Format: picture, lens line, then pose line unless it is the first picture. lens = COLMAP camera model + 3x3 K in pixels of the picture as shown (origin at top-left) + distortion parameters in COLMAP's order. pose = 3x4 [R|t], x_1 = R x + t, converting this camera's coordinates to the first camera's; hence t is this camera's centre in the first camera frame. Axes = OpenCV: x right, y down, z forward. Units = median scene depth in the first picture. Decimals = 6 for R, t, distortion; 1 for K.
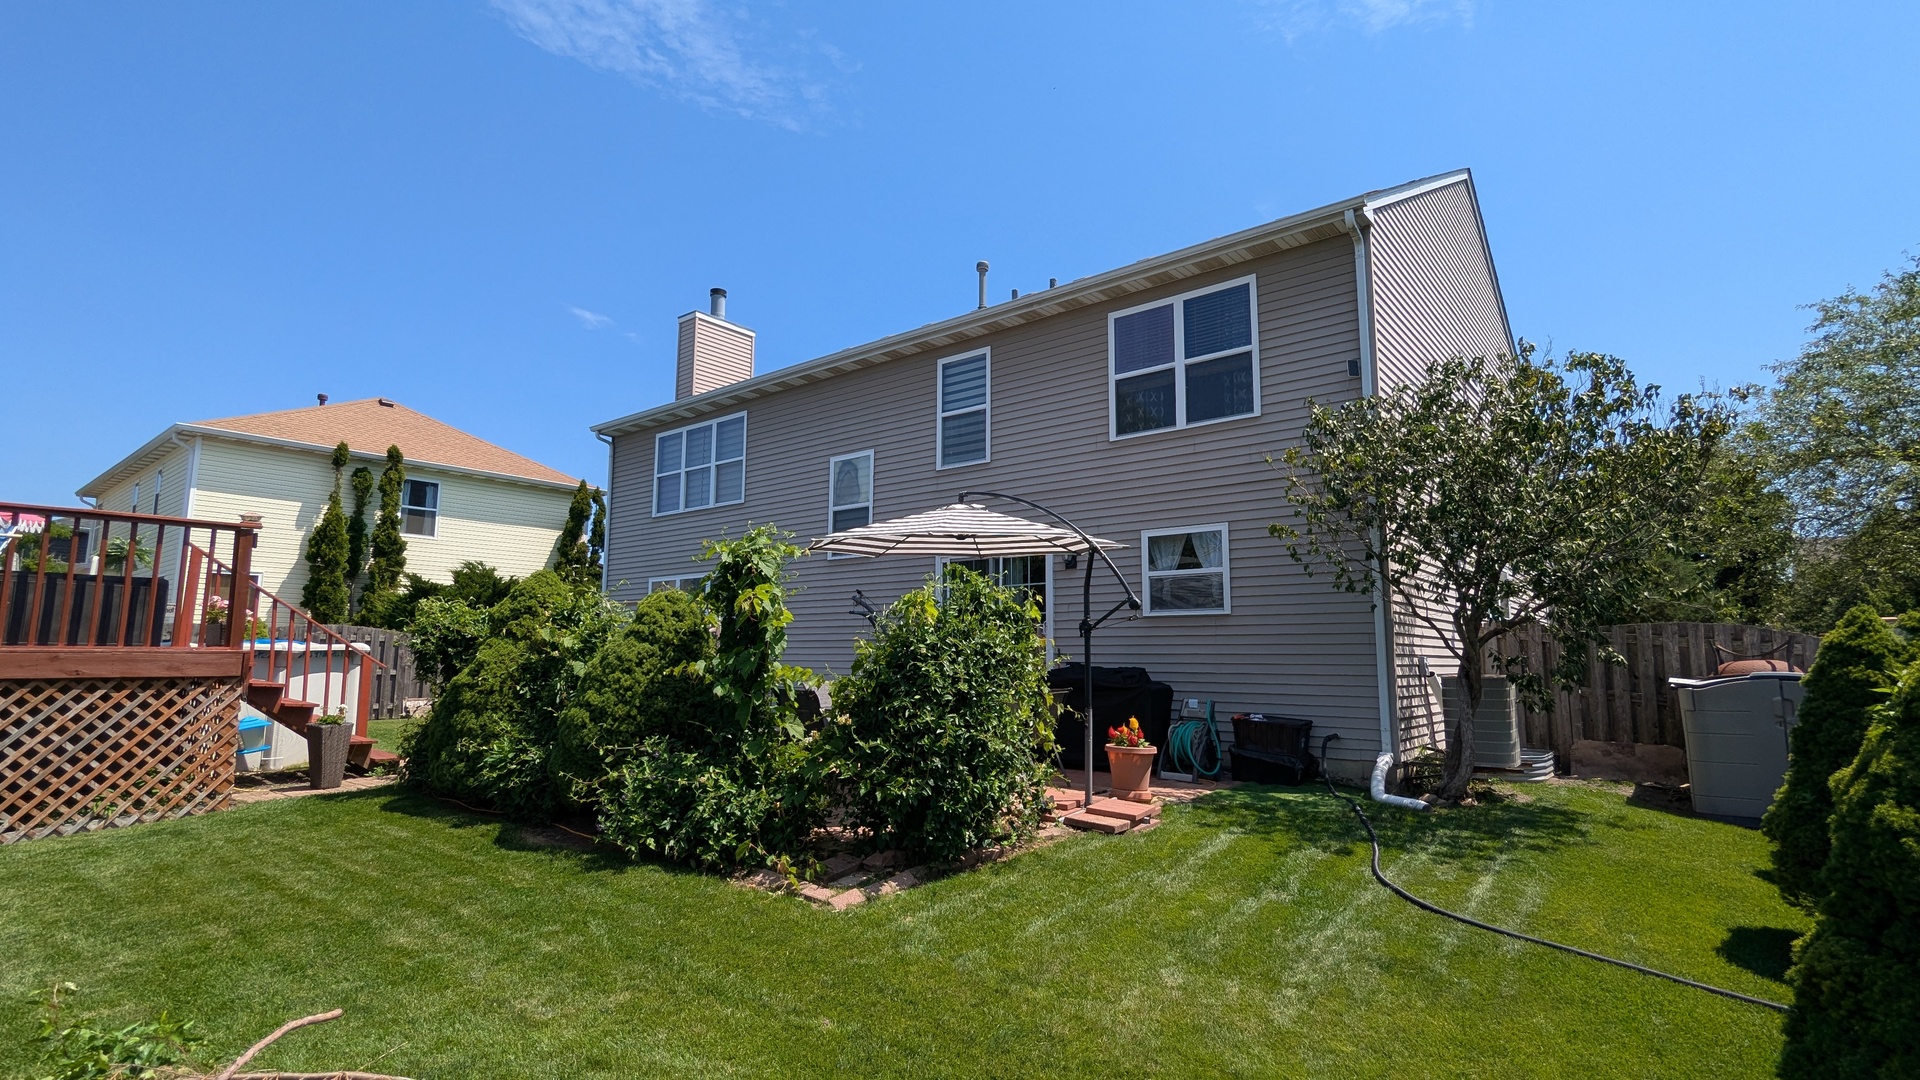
lens RADIAL K [[910.2, 0, 960.0], [0, 910.2, 540.0], [0, 0, 1]] dist [0.000805, 0.000147]
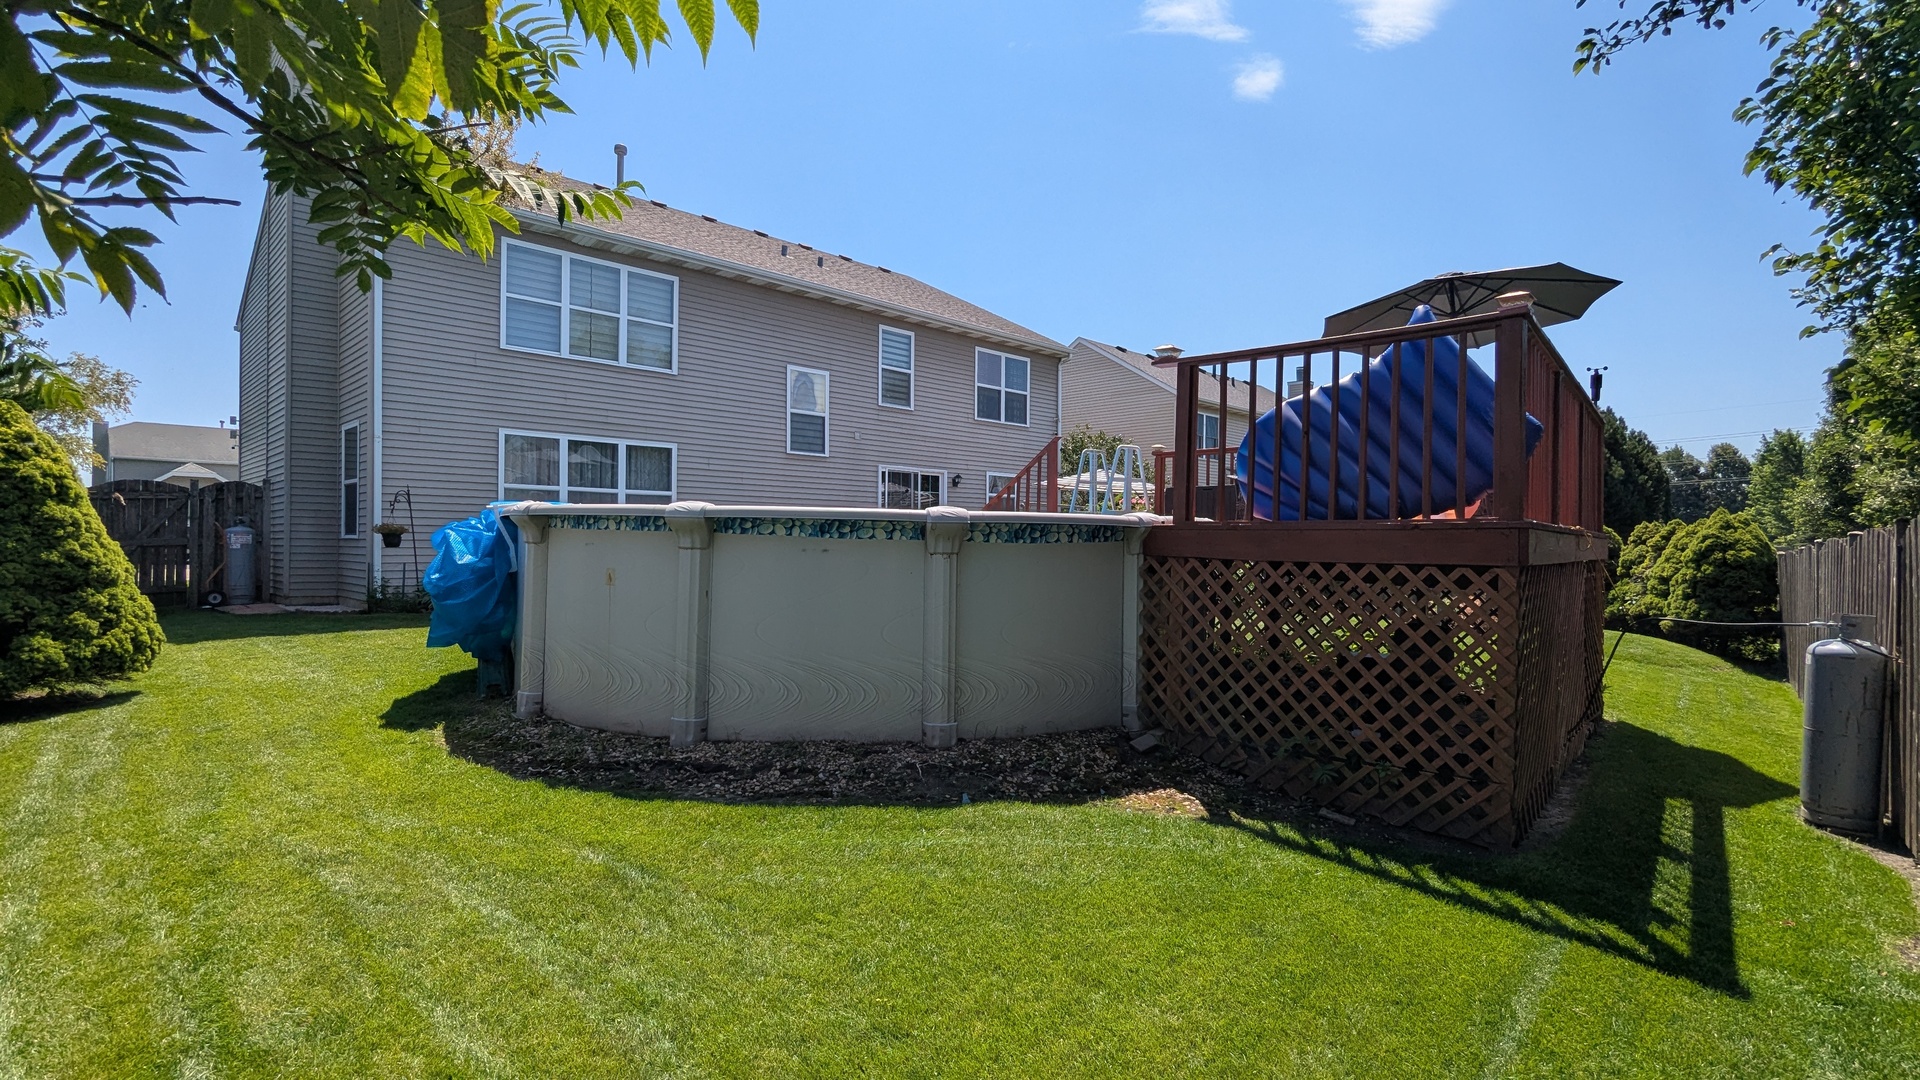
lens RADIAL K [[910.2, 0, 960.0], [0, 910.2, 540.0], [0, 0, 1]] dist [0.000805, 0.000147]
pose [[0.084227, -0.006578, 0.996425, -1.672344], [-0.137906, 0.990278, 0.018194, 0.104207], [-0.986857, -0.138946, 0.082501, 0.846900]]
